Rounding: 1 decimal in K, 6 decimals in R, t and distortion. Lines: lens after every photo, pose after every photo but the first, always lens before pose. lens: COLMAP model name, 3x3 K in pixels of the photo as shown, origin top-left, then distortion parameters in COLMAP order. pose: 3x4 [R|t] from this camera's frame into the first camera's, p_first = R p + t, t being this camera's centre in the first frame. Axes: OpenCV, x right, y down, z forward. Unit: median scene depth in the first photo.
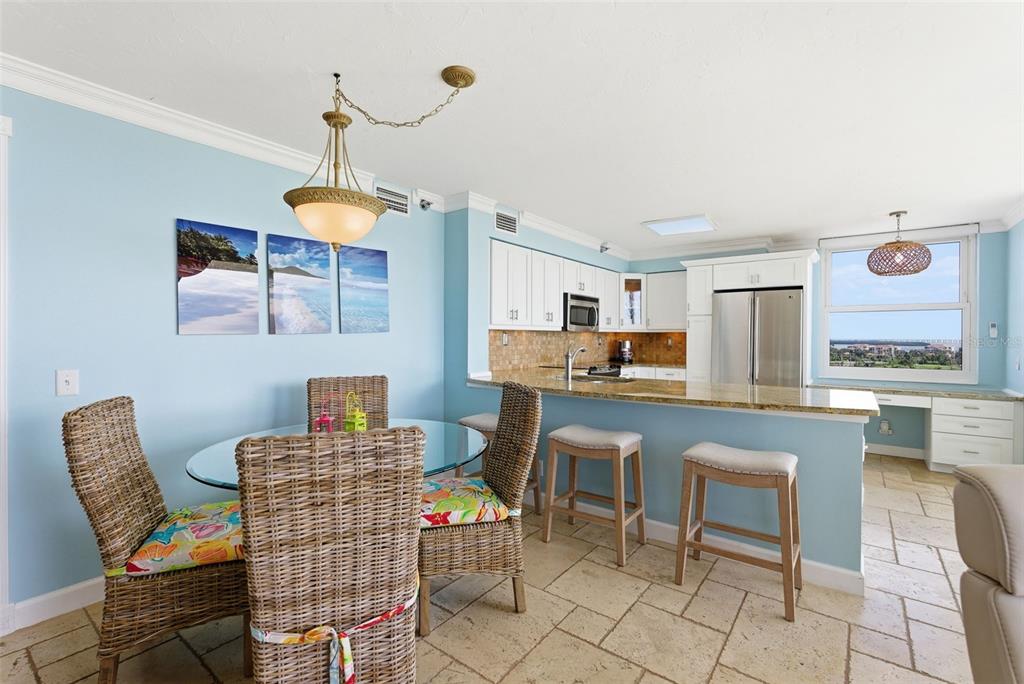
lens RADIAL K [[456.3, 0, 510.7], [0, 456.3, 340.0], [0, 0, 1]] dist [-0.007275, 0.000723]
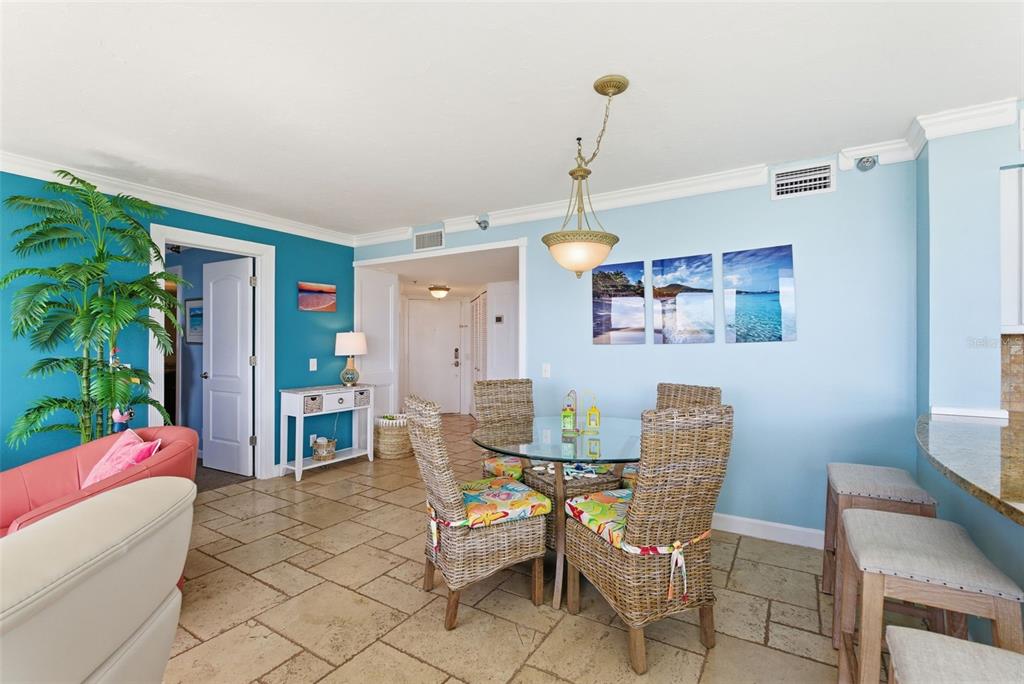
lens RADIAL K [[456.3, 0, 512.0], [0, 456.3, 341.3], [0, 0, 1]] dist [-0.007275, 0.000723]
pose [[0.103421, -0.010154, -0.994586, 0.409962], [-0.011149, 0.999873, -0.011367, -0.001048], [0.994575, 0.012265, 0.103295, 0.329522]]
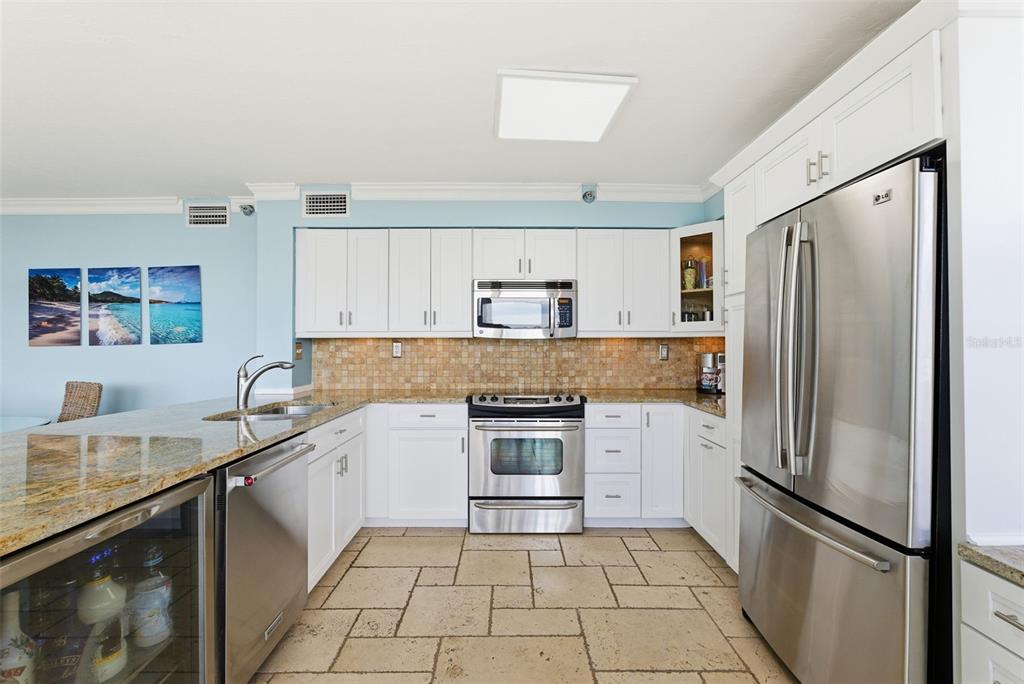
lens RADIAL K [[456.3, 0, 514.0], [0, 456.3, 336.8], [0, 0, 1]] dist [-0.007275, 0.000723]
pose [[0.614353, -0.020114, -0.788775, 0.800891], [-0.001727, 0.999638, -0.026836, -0.003684], [0.789030, 0.017849, 0.614096, 0.759077]]
